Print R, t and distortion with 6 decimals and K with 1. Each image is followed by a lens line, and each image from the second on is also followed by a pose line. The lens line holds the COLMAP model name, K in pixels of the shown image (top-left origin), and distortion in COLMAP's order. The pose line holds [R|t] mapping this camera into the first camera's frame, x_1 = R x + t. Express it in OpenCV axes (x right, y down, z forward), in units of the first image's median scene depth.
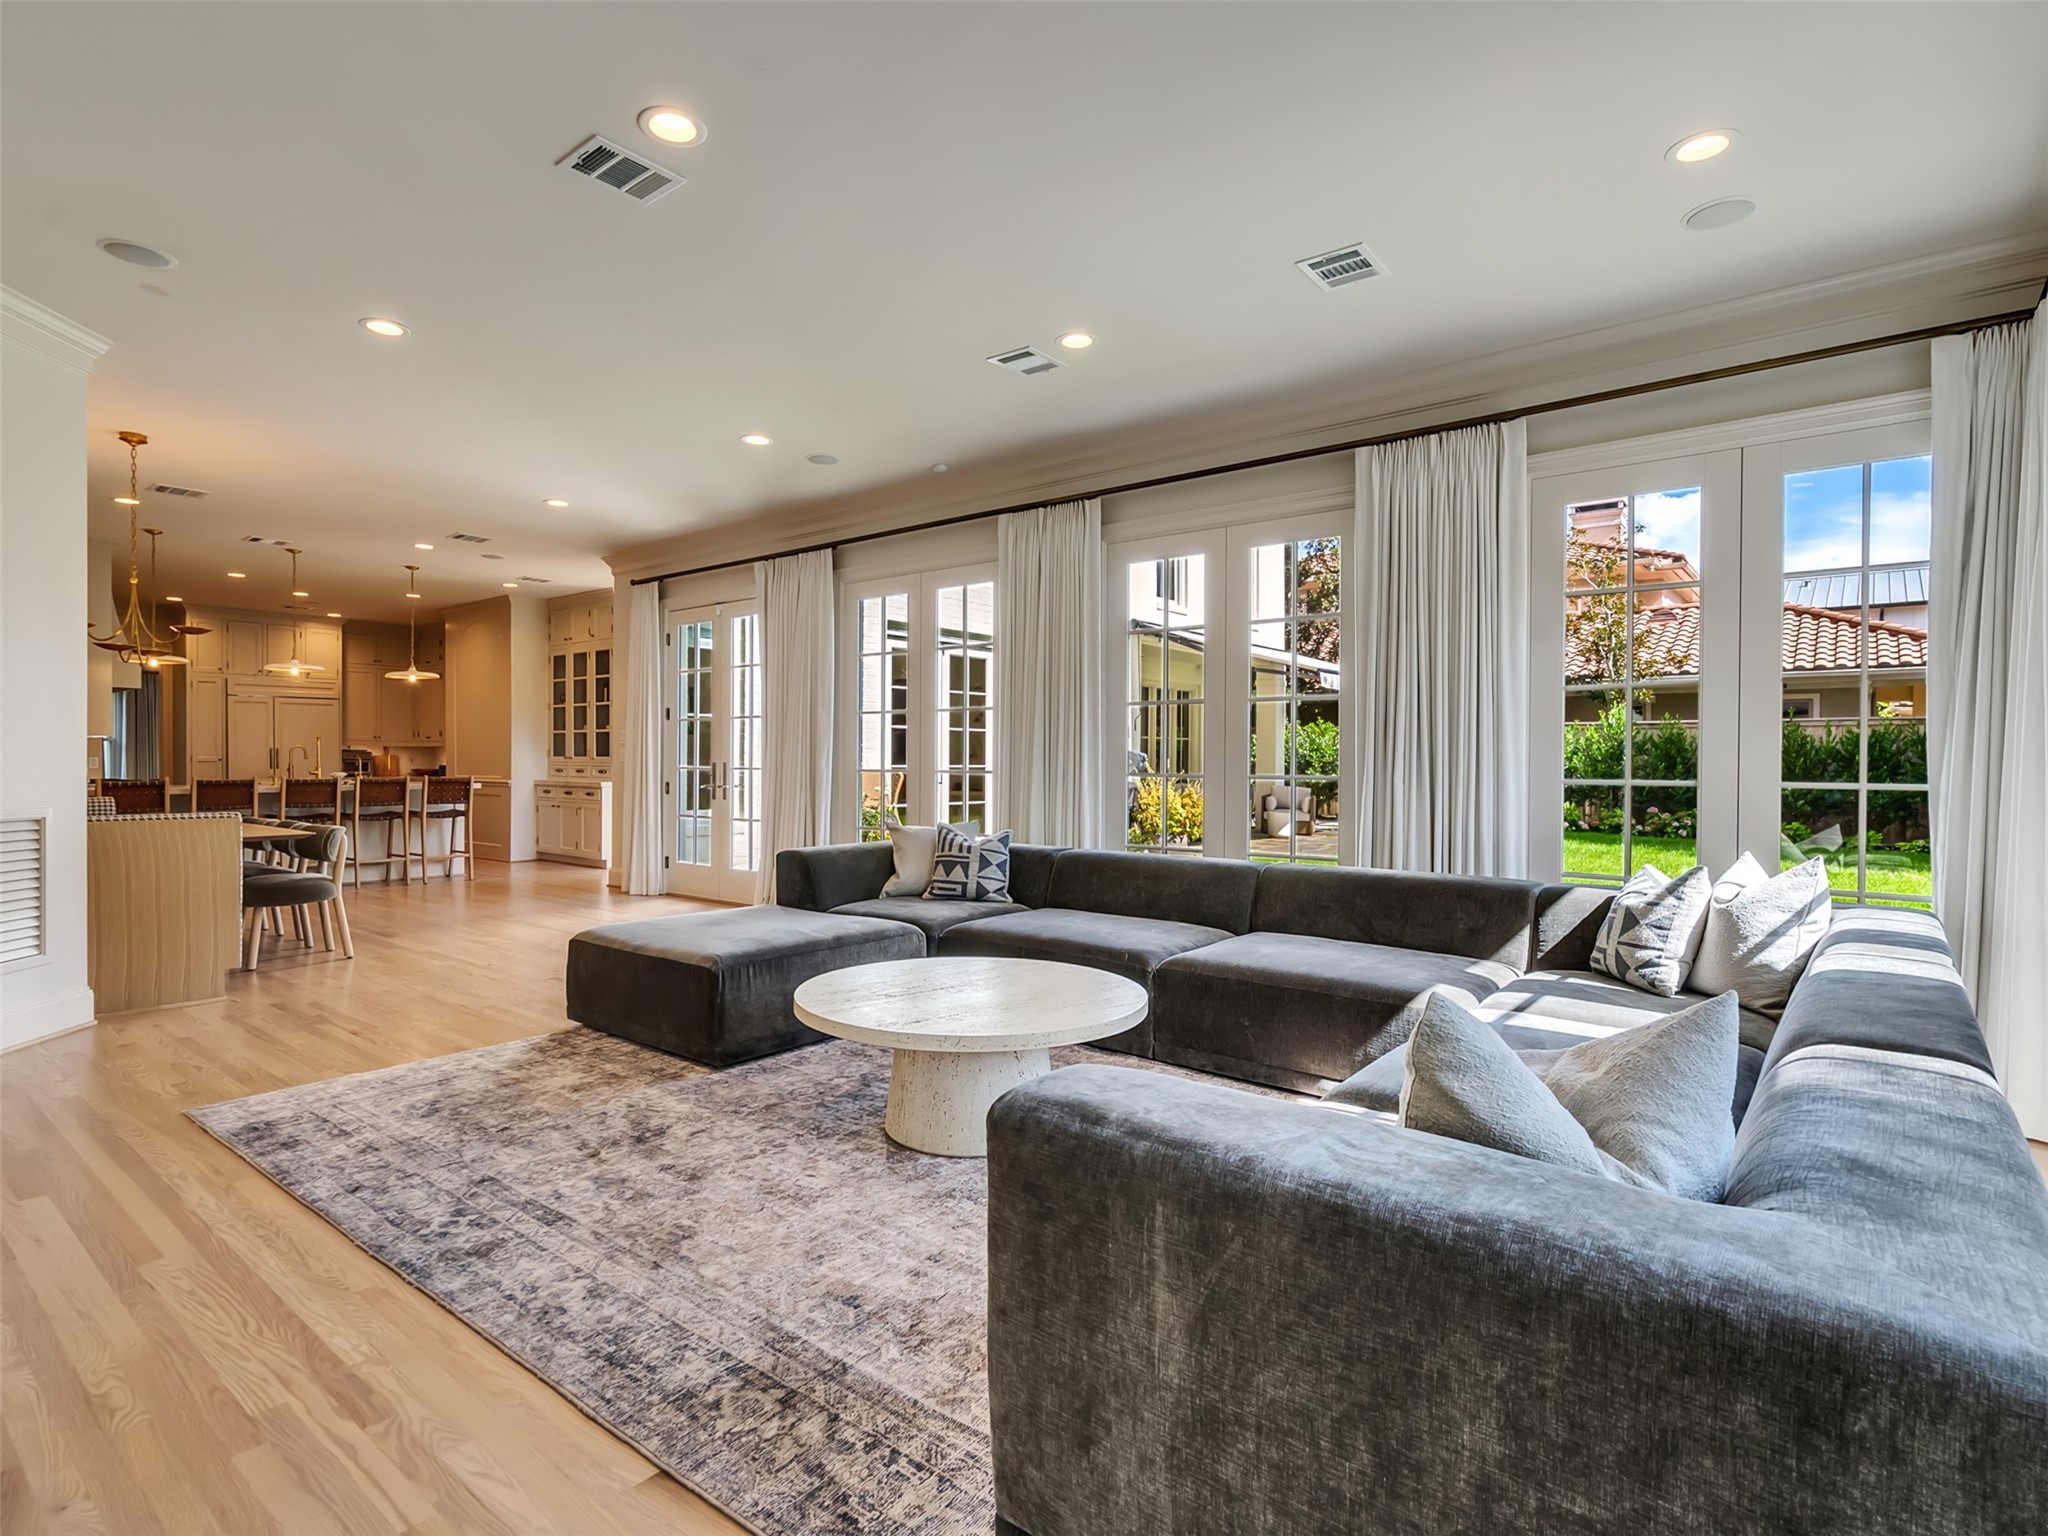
lens RADIAL K [[1048.2, 0, 1060.2], [0, 1048.2, 761.2], [0, 0, 1]] dist [-0.007359, 0.005474]
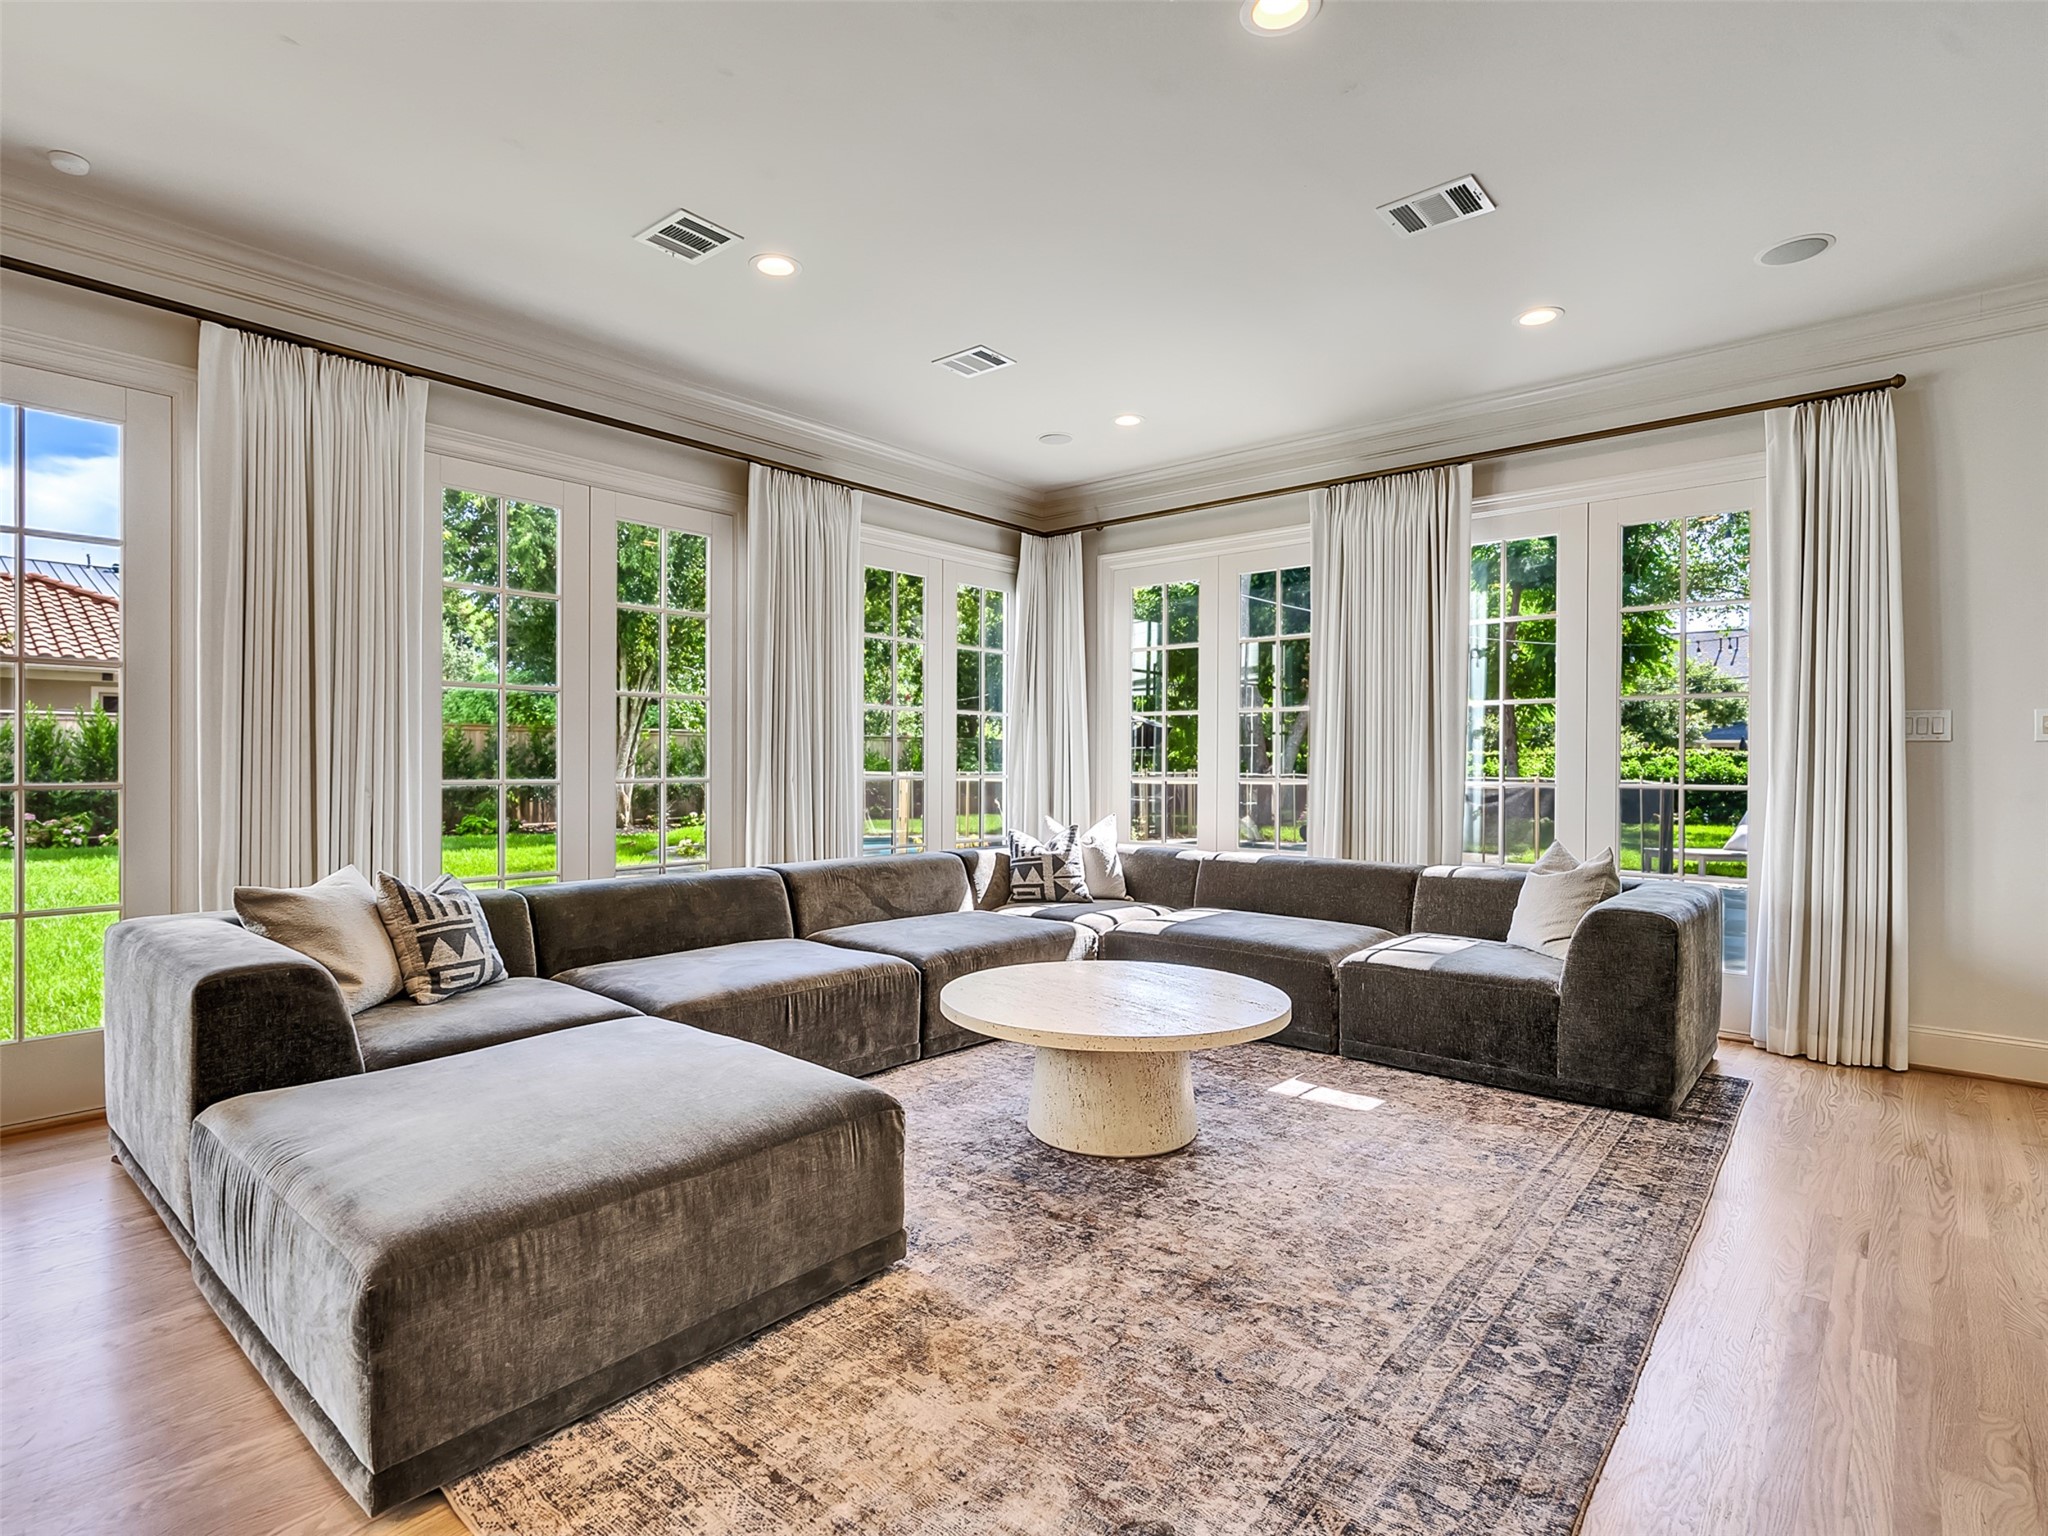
lens RADIAL K [[1048.2, 0, 1011.4], [0, 1048.2, 772.8], [0, 0, 1]] dist [-0.007359, 0.005474]
pose [[0.054269, -0.017161, 0.998379, -1.013866], [0.001254, 0.999853, 0.017119, 0.000963], [-0.998526, 0.000323, 0.054282, 0.994450]]
